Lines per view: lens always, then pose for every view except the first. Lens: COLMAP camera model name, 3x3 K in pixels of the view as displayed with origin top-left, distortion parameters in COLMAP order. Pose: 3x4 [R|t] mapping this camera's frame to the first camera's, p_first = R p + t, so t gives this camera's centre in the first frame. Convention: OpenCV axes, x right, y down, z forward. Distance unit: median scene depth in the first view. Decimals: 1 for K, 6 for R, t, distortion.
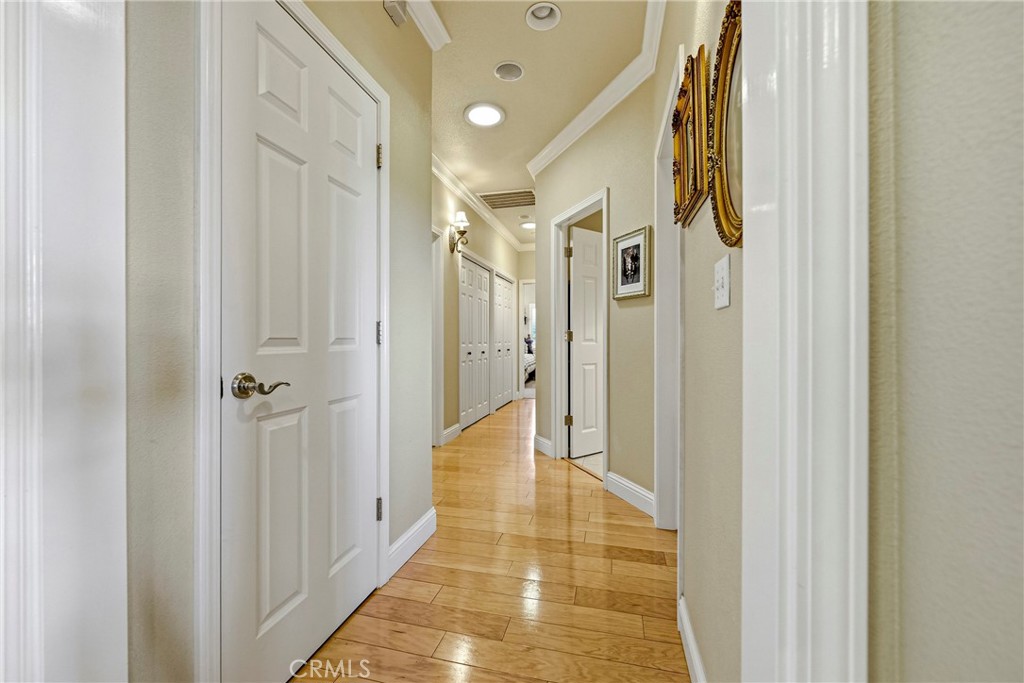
lens RADIAL K [[406.8, 0, 512.9], [0, 406.8, 340.8], [0, 0, 1]] dist [-0.000992, -0.000094]
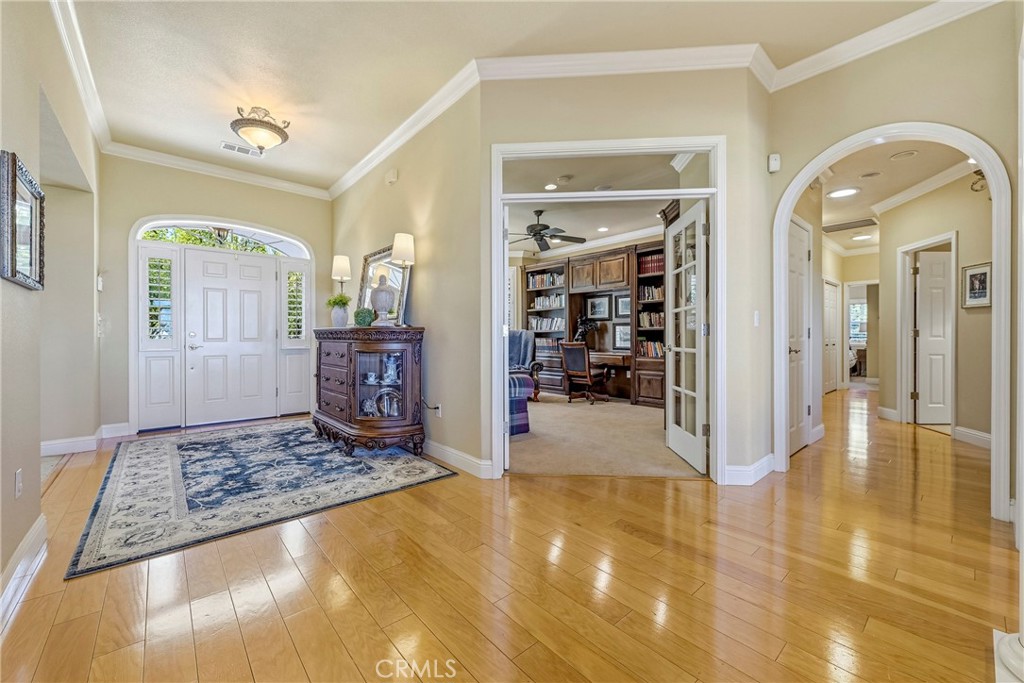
lens RADIAL K [[406.8, 0, 508.6], [0, 406.8, 339.0], [0, 0, 1]] dist [-0.000992, -0.000094]
pose [[0.818743, 0.003151, -0.574152, -0.193725], [-0.000970, 0.999991, 0.004105, 0.003273], [0.574160, -0.002804, 0.818738, -0.884942]]
